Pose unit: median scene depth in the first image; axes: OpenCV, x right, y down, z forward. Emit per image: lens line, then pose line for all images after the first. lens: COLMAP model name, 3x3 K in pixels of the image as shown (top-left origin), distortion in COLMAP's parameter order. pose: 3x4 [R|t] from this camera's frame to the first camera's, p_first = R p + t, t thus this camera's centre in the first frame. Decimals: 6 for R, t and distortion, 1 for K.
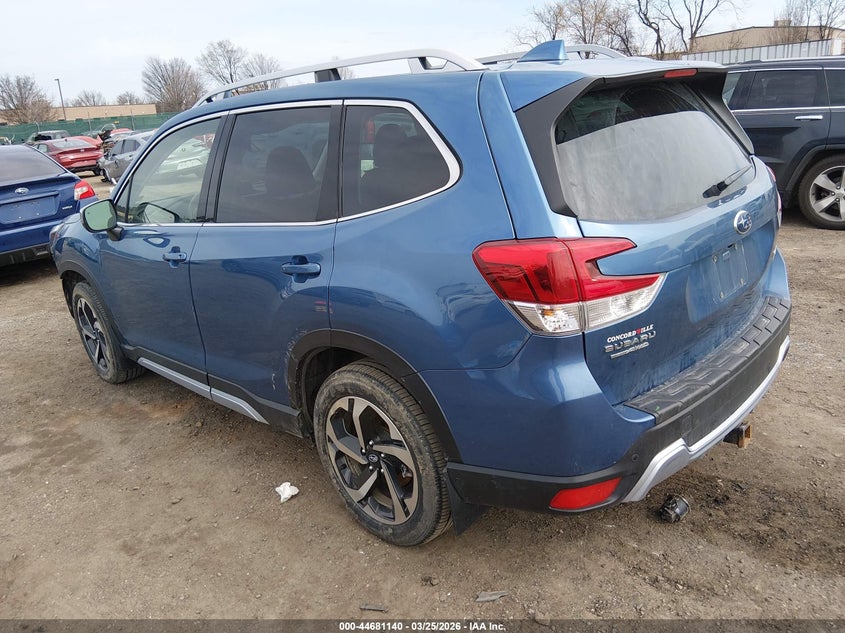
lens RADIAL K [[668.6, 0, 422.5], [0, 668.6, 316.5], [0, 0, 1]] dist [-0.005065, -0.000441]
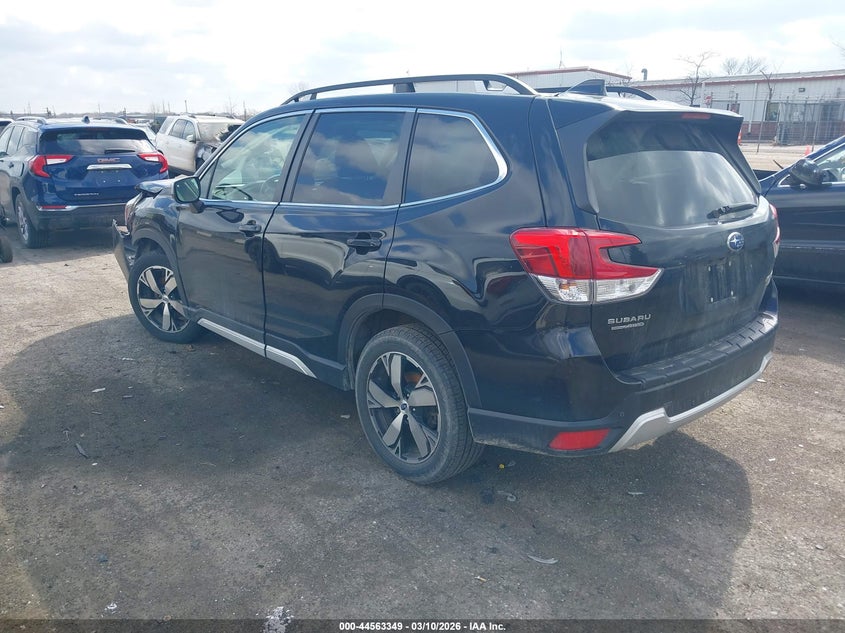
lens RADIAL K [[668.6, 0, 422.5], [0, 668.6, 316.5], [0, 0, 1]] dist [-0.005065, -0.000441]
pose [[0.991750, 0.121791, -0.039990, -0.018469], [-0.123350, 0.991591, -0.039146, 0.119443], [0.034886, 0.043756, 0.998433, -0.235438]]
